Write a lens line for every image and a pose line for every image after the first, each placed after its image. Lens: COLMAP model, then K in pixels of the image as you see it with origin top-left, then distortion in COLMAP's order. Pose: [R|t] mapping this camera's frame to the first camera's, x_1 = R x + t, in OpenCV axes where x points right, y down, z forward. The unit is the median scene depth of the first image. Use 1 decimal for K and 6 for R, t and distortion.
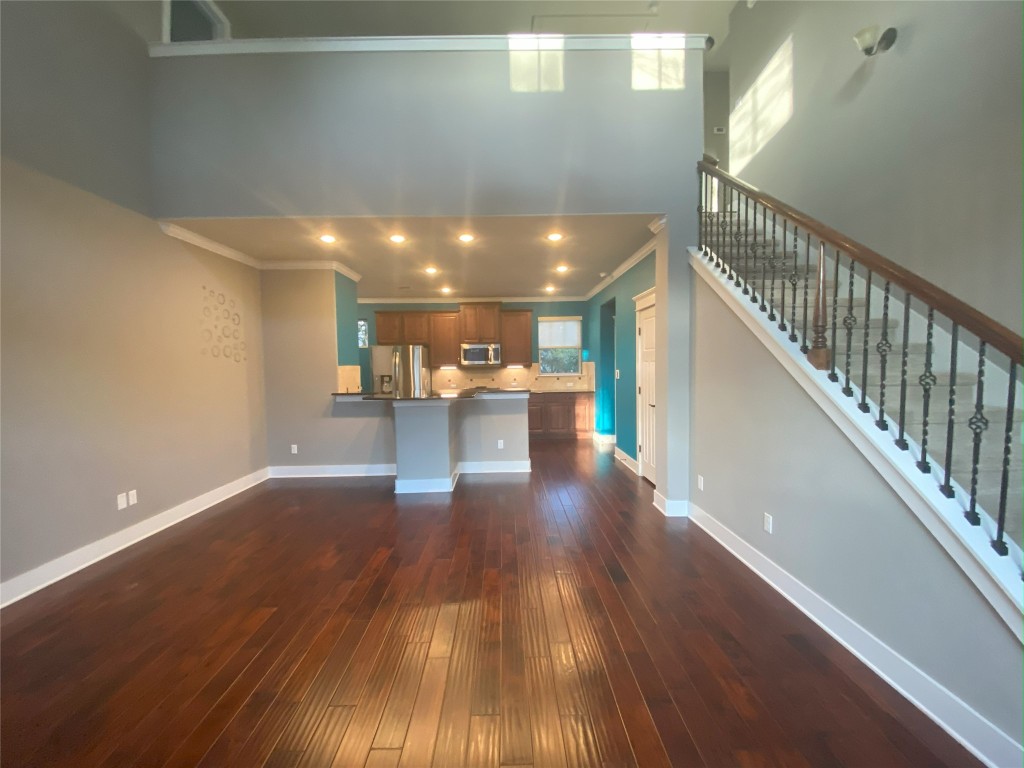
lens RADIAL K [[417.0, 0, 506.4], [0, 417.0, 381.9], [0, 0, 1]] dist [0.012872, -0.001957]
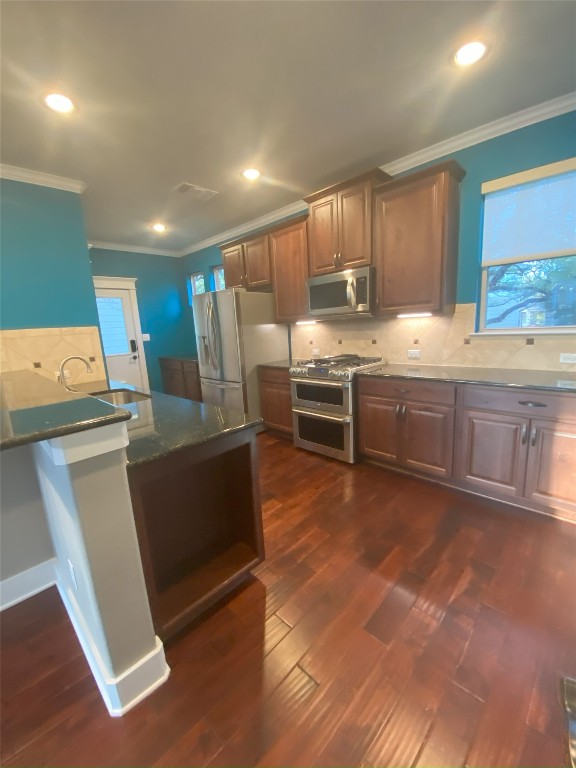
lens RADIAL K [[312.8, 0, 285.8], [0, 312.8, 383.3], [0, 0, 1]] dist [0.012872, -0.001957]
pose [[0.723059, 0.105577, -0.682671, 0.260510], [0.013968, 0.985815, 0.167254, -0.034008], [0.690645, -0.130470, 0.711327, 1.005806]]
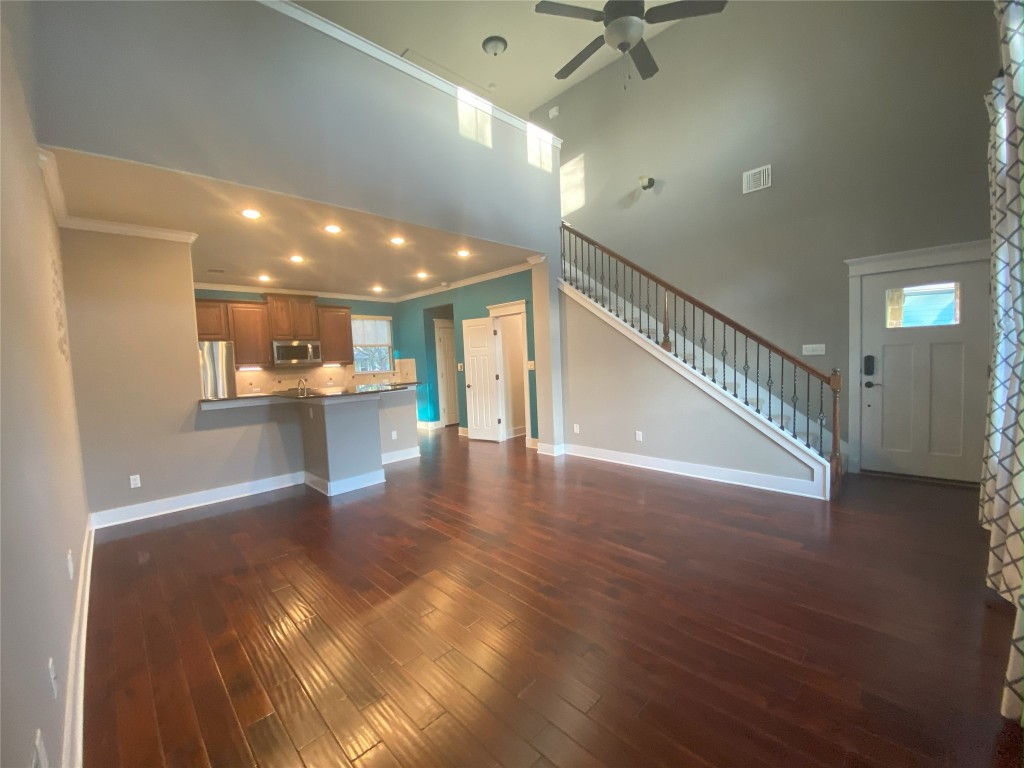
lens RADIAL K [[417.0, 0, 516.3], [0, 417.0, 387.7], [0, 0, 1]] dist [0.012872, -0.001957]
pose [[0.716759, -0.065163, 0.694270, -0.547698], [0.056903, 0.997769, 0.034903, 0.009867], [-0.694995, 0.014489, 0.718868, 0.013173]]
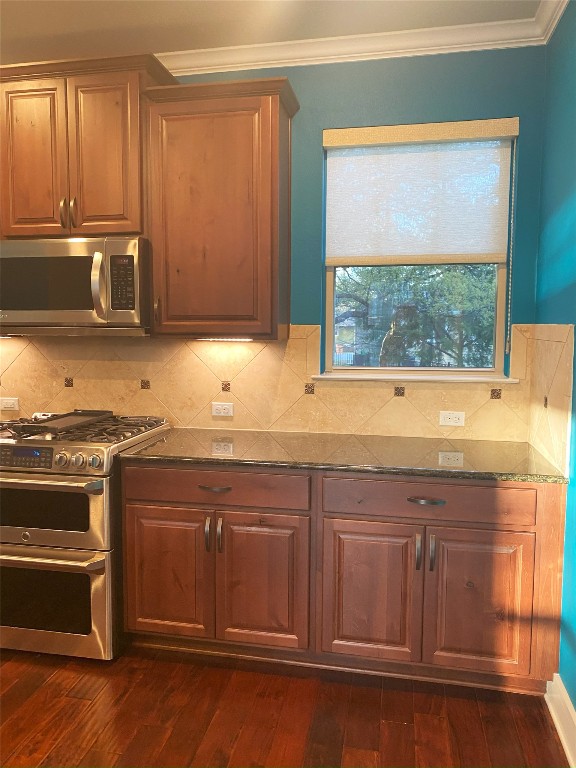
lens RADIAL K [[597.2, 0, 283.4], [0, 597.2, 376.3], [0, 0, 1]] dist [0.010344, -0.016162]
pose [[0.979448, 0.036935, -0.198288, 0.200859], [-0.028356, 0.998542, 0.045933, -0.047730], [0.199695, -0.039367, 0.979067, 1.038088]]
